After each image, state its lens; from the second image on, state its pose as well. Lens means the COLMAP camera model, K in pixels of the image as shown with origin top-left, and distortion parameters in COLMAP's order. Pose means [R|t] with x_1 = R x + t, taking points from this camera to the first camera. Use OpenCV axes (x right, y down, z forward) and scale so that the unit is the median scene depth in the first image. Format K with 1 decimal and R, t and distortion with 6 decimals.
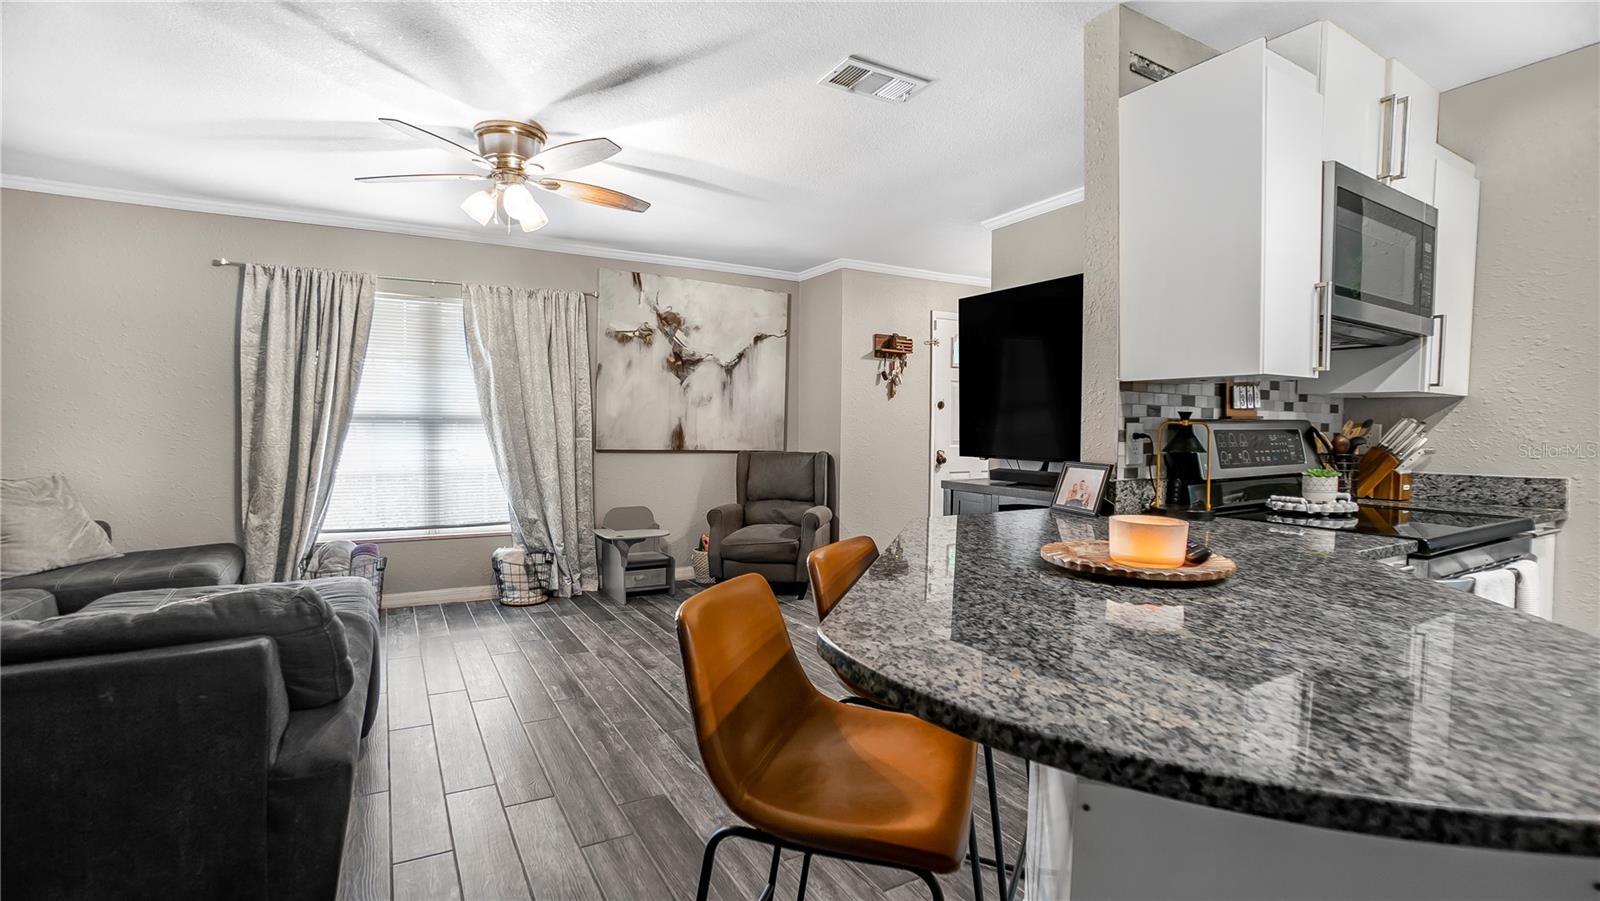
lens RADIAL K [[724.3, 0, 811.7], [0, 724.3, 450.3], [0, 0, 1]] dist [-0.044425, 0.003796]
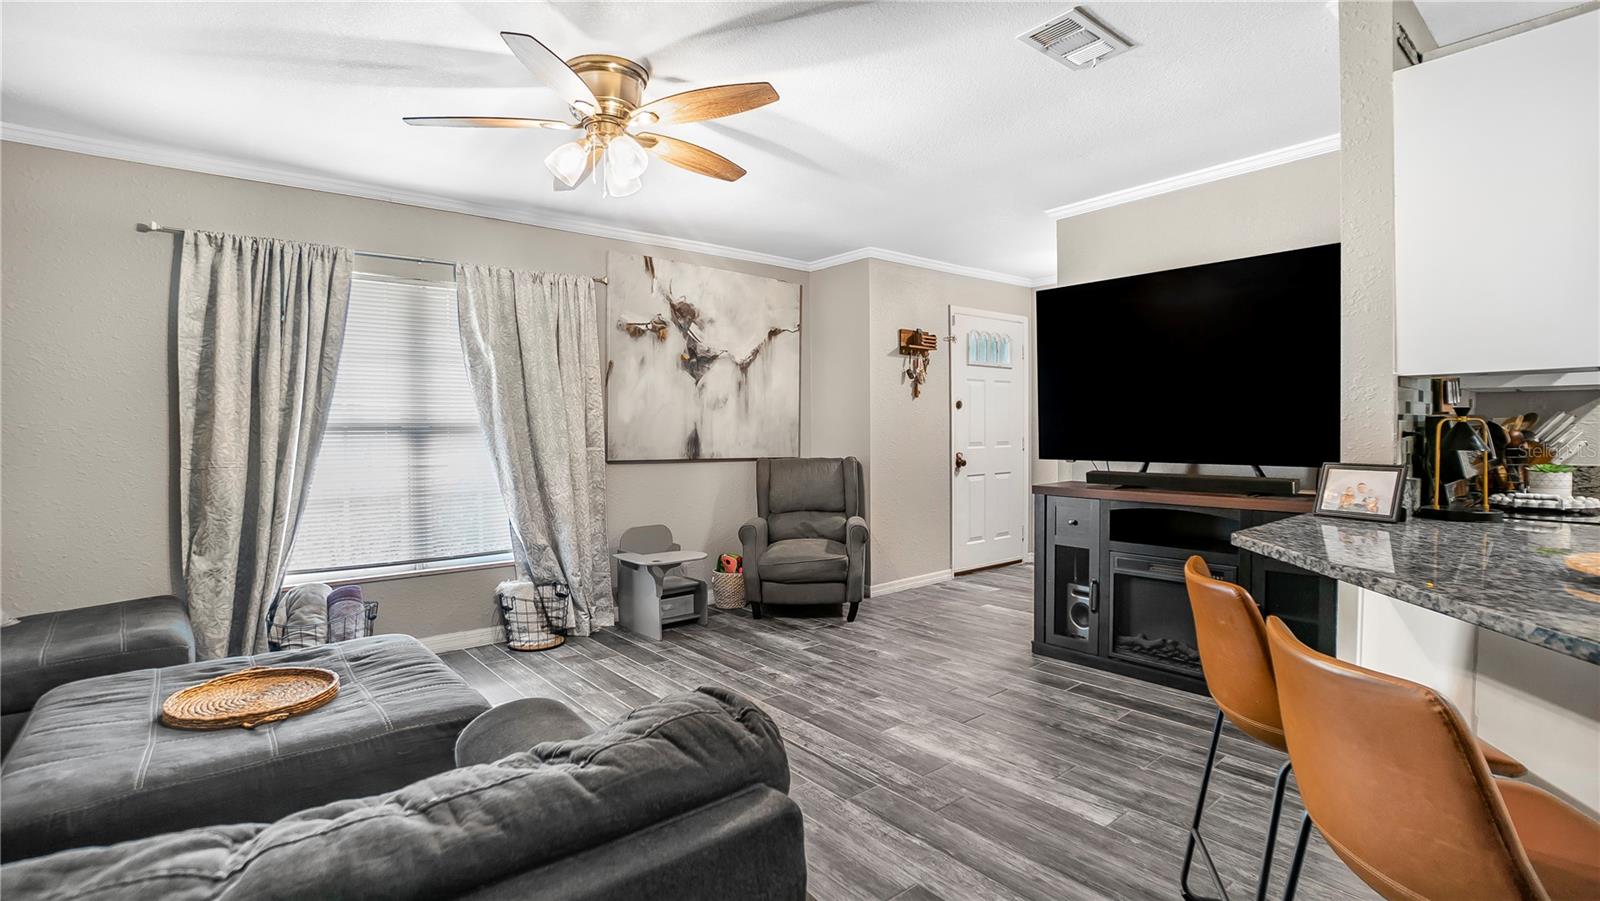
lens RADIAL K [[724.3, 0, 814.0], [0, 724.3, 433.0], [0, 0, 1]] dist [-0.044425, 0.003796]
pose [[0.984989, -0.017007, 0.171780, -0.260193], [0.021441, 0.999482, -0.023990, -0.009935], [-0.171283, 0.027313, 0.984843, 0.133297]]
